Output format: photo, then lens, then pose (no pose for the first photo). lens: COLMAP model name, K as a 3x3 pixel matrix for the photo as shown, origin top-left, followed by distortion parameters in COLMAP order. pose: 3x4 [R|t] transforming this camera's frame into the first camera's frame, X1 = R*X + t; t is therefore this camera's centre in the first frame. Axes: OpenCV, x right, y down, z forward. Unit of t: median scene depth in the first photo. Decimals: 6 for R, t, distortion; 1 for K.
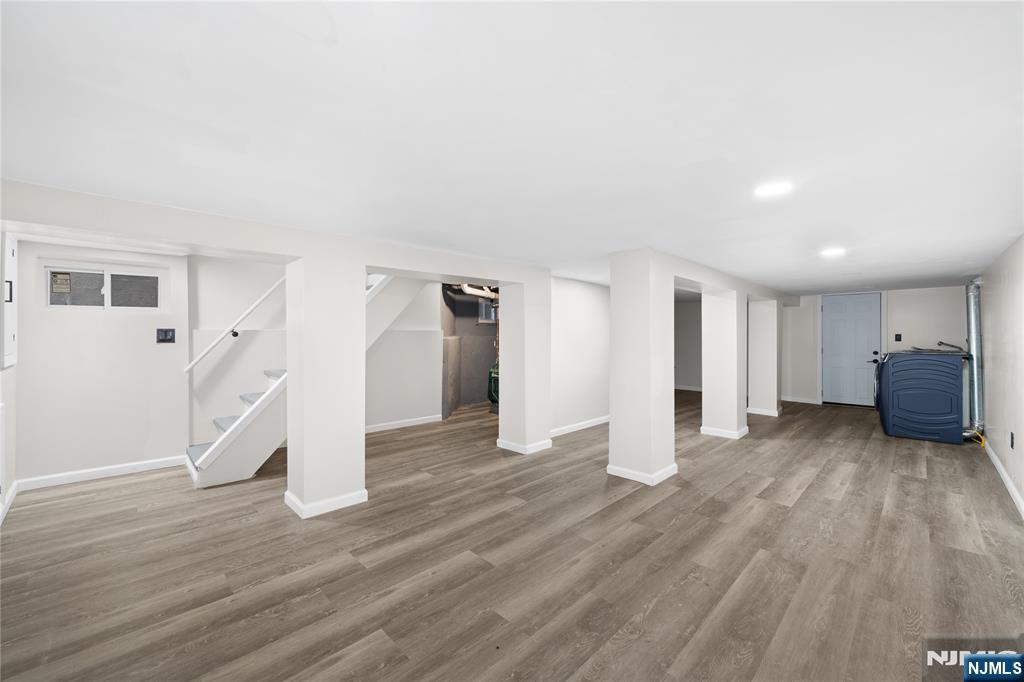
lens RADIAL K [[406.3, 0, 506.8], [0, 406.3, 337.8], [0, 0, 1]] dist [-0.002371, -0.000391]
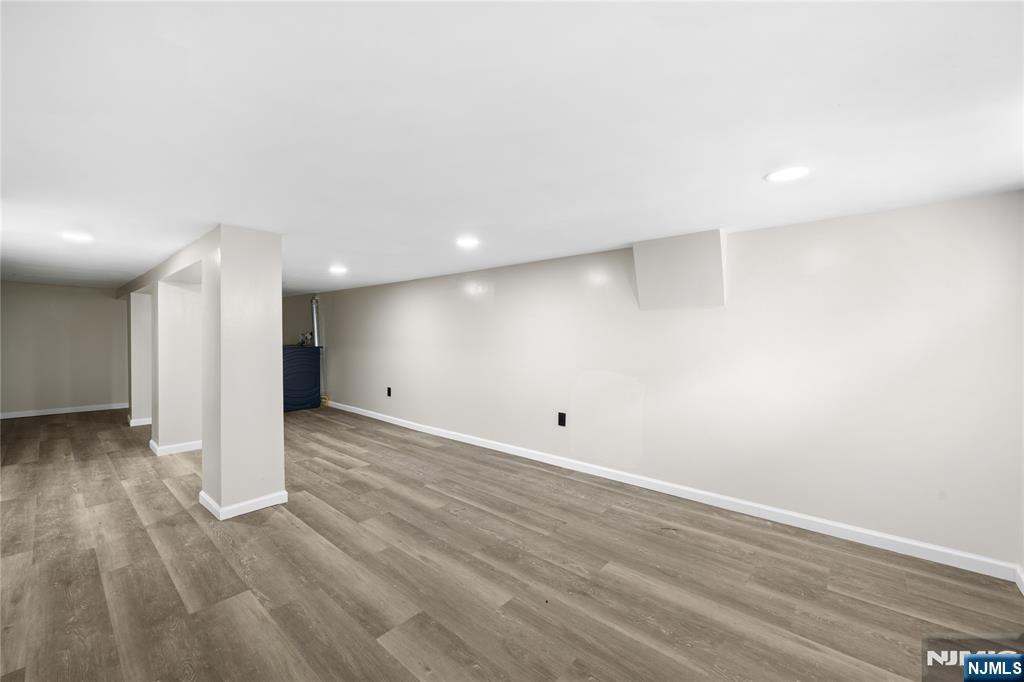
lens RADIAL K [[406.3, 0, 508.2], [0, 406.3, 336.8], [0, 0, 1]] dist [-0.002371, -0.000391]
pose [[-0.069161, -0.009627, 0.997559, -0.786908], [0.006605, 0.999927, 0.010108, -0.007408], [-0.997584, 0.007288, -0.069093, 0.795387]]
